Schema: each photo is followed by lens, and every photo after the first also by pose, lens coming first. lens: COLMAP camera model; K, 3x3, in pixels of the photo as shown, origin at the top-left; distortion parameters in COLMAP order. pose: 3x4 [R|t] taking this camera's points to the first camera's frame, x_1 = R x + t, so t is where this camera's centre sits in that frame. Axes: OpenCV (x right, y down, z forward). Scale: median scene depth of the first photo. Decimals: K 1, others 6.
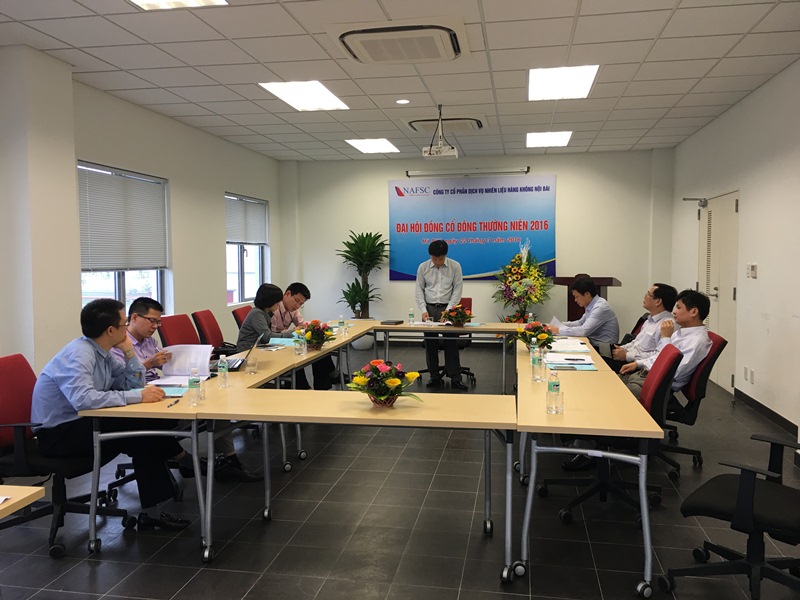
lens RADIAL K [[676.6, 0, 401.0], [0, 676.6, 297.7], [0, 0, 1]] dist [0.037427, -0.008198]
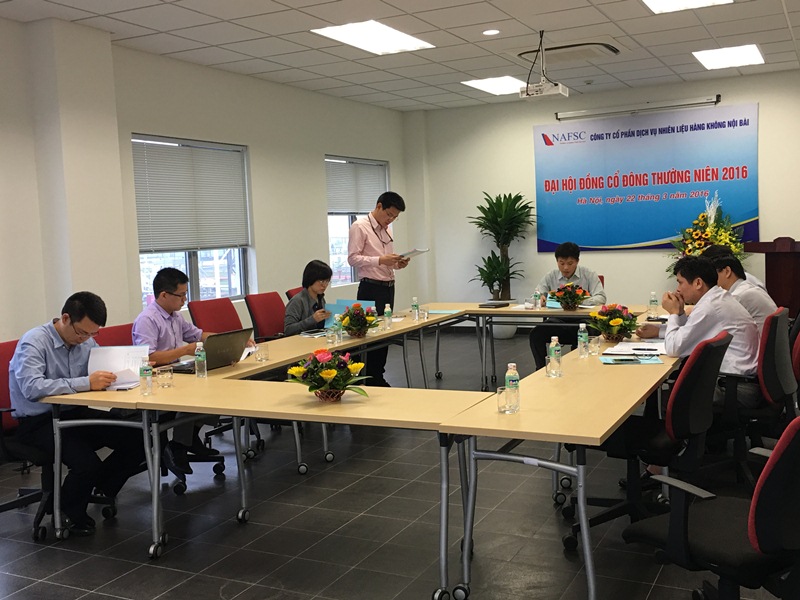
lens RADIAL K [[851.8, 0, 400.0], [0, 851.8, 300.0], [0, 0, 1]] dist [0.050520, 0.013985]
pose [[0.957562, -0.008642, -0.288097, 0.141077], [0.017446, 0.999456, 0.028004, -0.000486], [0.287698, -0.031842, 0.957192, -0.014355]]
